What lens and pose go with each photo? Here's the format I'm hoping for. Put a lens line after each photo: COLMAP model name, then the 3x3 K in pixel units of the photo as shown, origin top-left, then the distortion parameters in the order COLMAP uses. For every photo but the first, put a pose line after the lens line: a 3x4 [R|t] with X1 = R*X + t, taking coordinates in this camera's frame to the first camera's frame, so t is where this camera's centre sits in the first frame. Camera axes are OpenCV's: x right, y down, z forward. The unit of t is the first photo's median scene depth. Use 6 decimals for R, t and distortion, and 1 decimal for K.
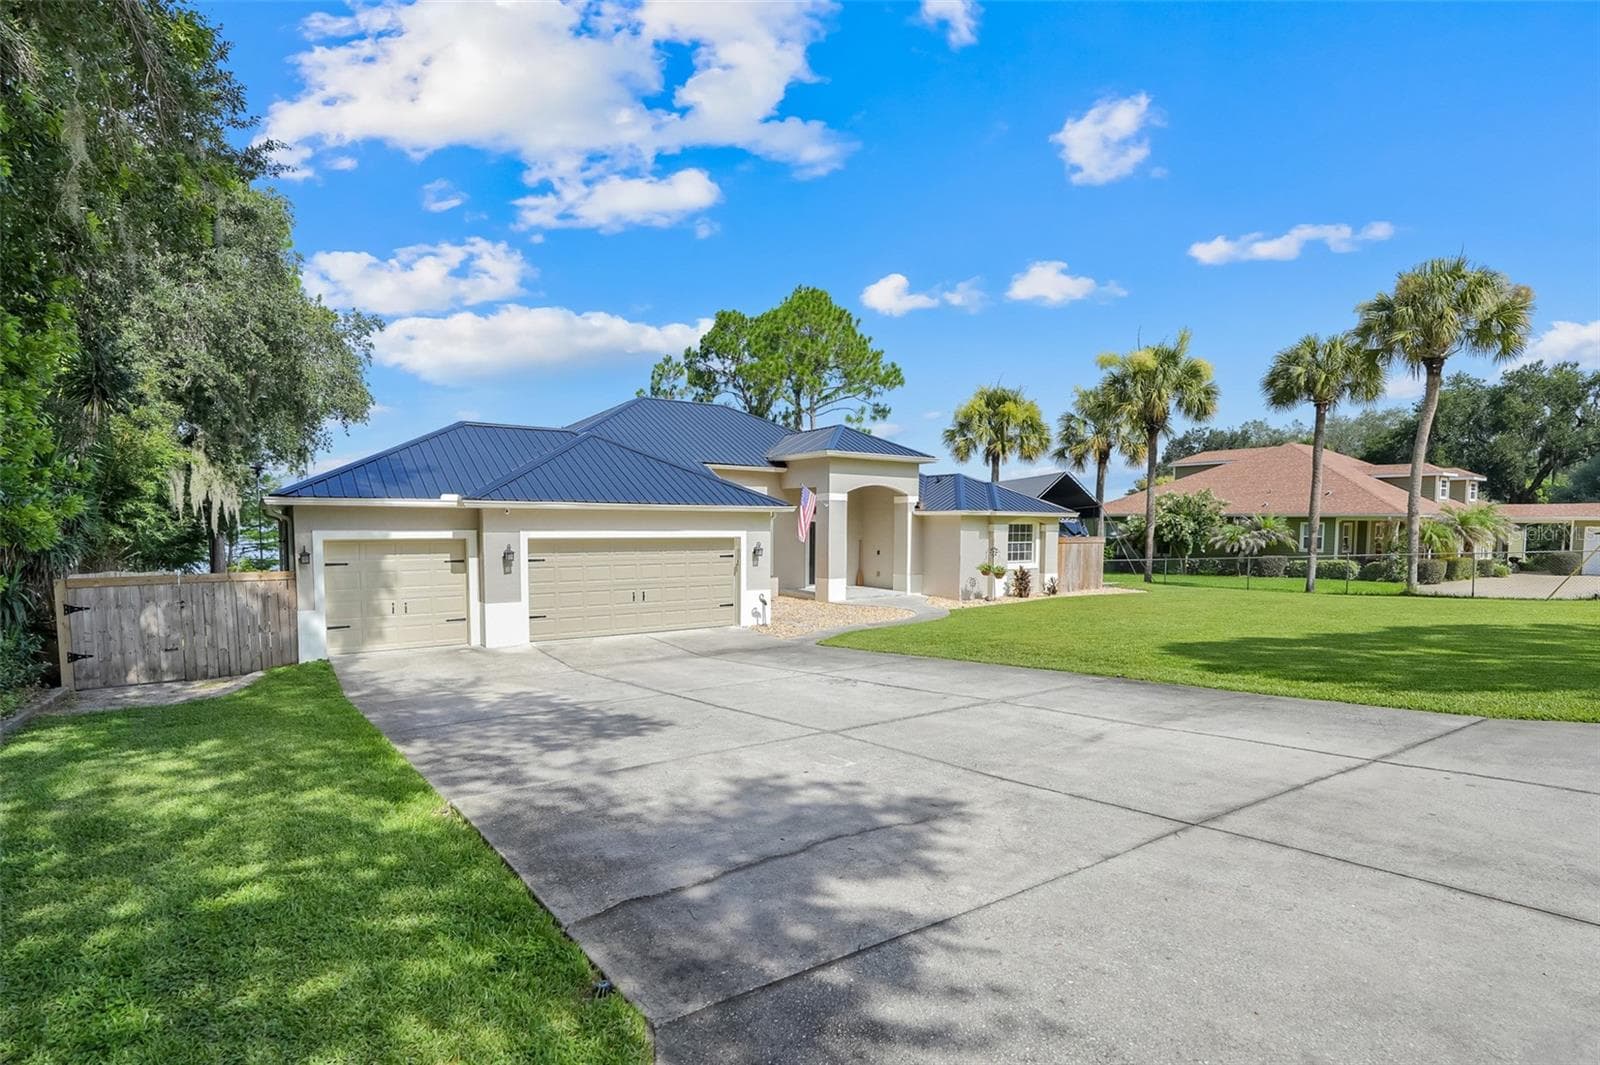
lens RADIAL K [[799.1, 0, 802.0], [0, 799.1, 542.5], [0, 0, 1]] dist [-0.000157, -0.000279]
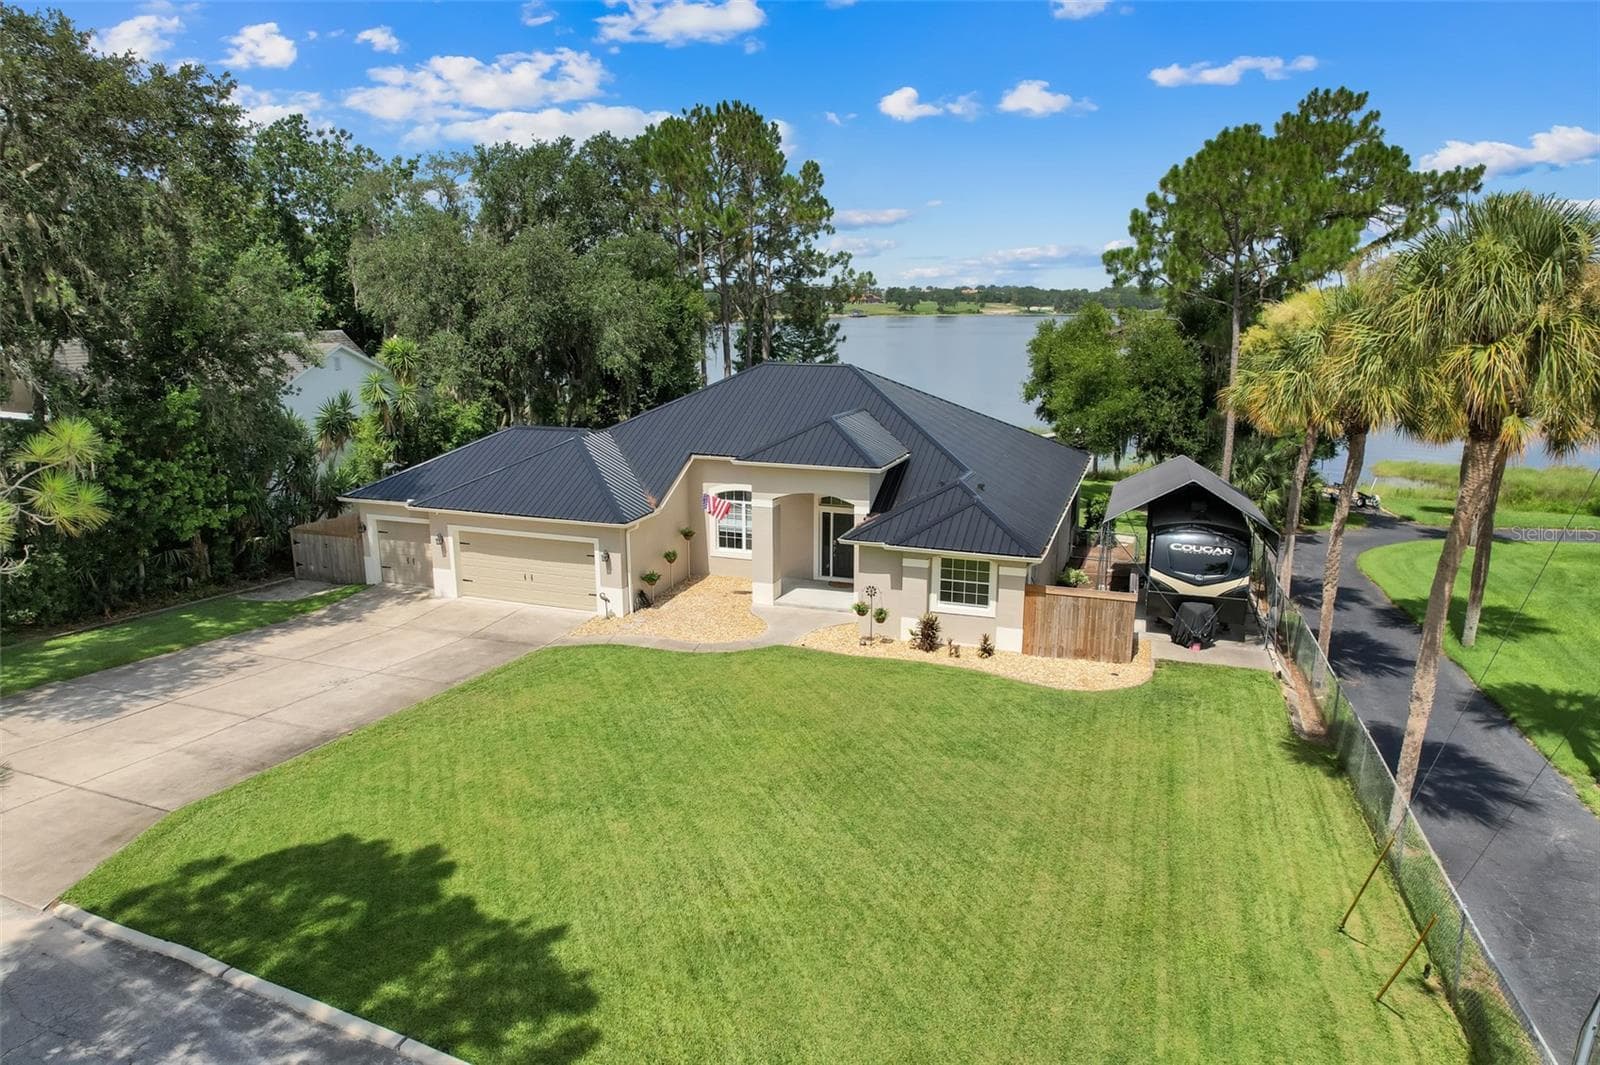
lens RADIAL K [[968.4, 0, 800.0], [0, 968.4, 532.5], [0, 0, 1]] dist [-0.046495, 0.000741]
pose [[0.571939, 0.179730, -0.800364, 1.268098], [-0.016147, 0.977979, 0.208077, -0.332219], [0.820137, -0.106084, 0.562246, 0.433488]]
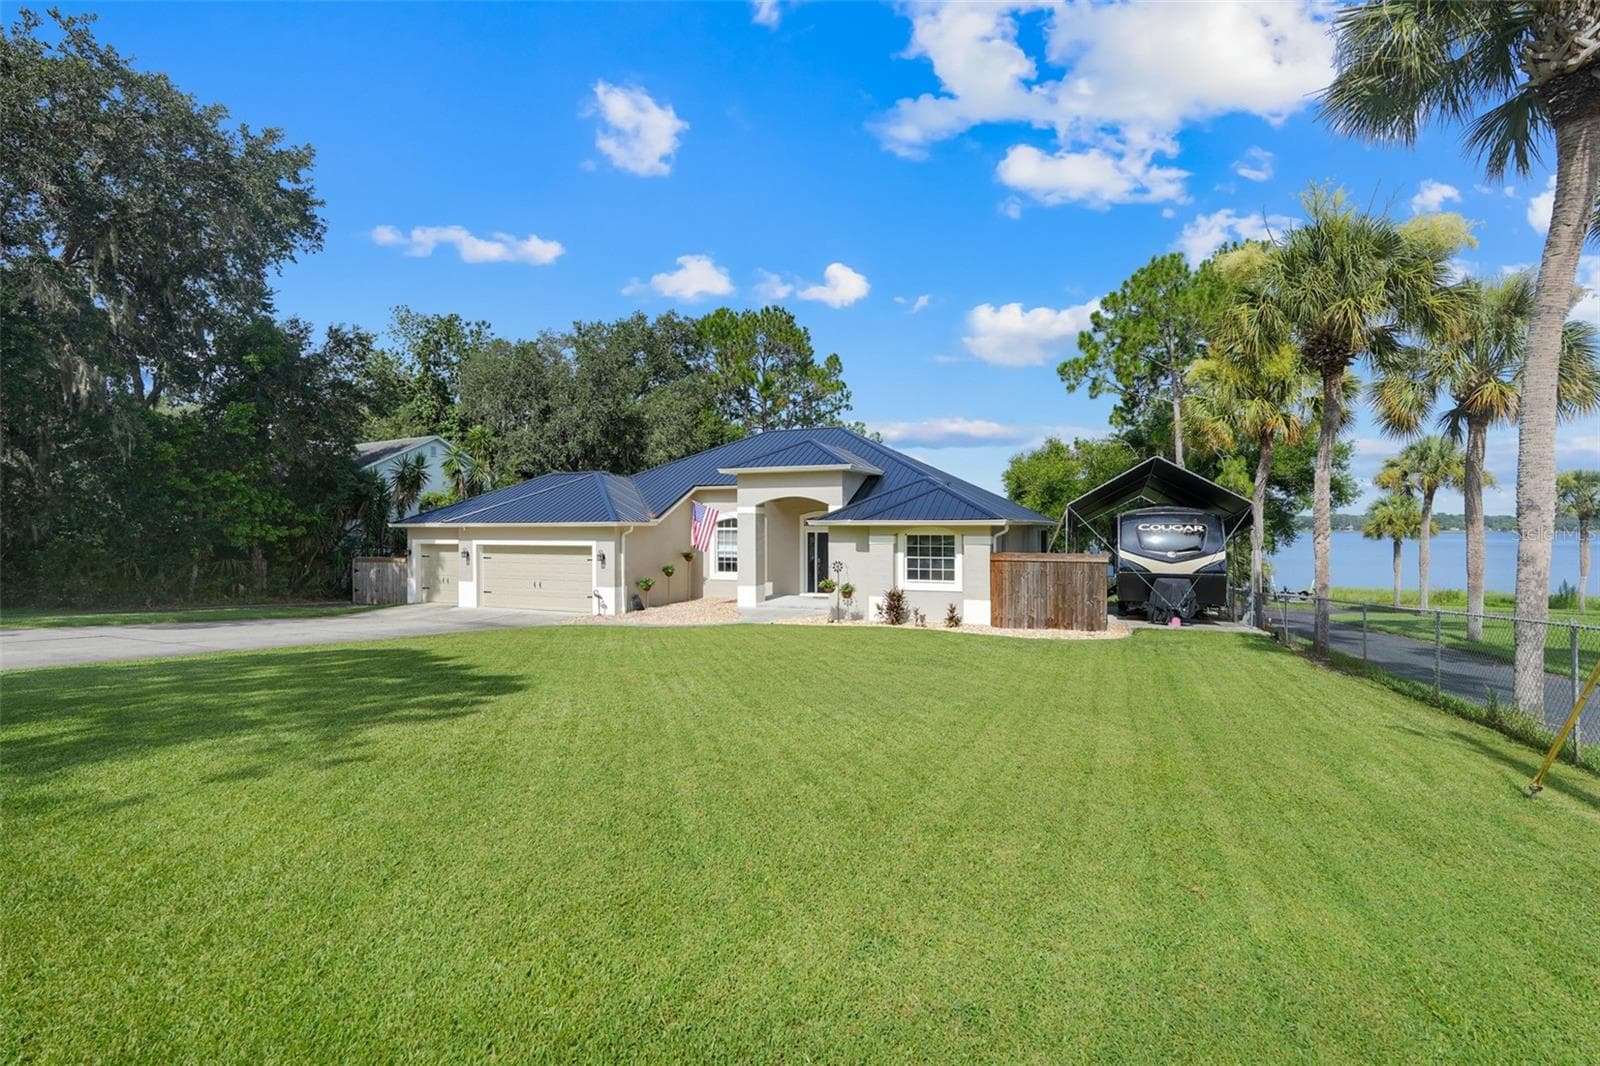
lens RADIAL K [[698.7, 0, 800.0], [0, 698.7, 533.0], [0, 0, 1]] dist [-0.012501, -0.000221]
pose [[0.514941, 0.000807, -0.857225, 1.087521], [-0.014470, 0.999865, -0.007752, -0.023727], [0.857103, 0.016396, 0.514883, 0.698842]]
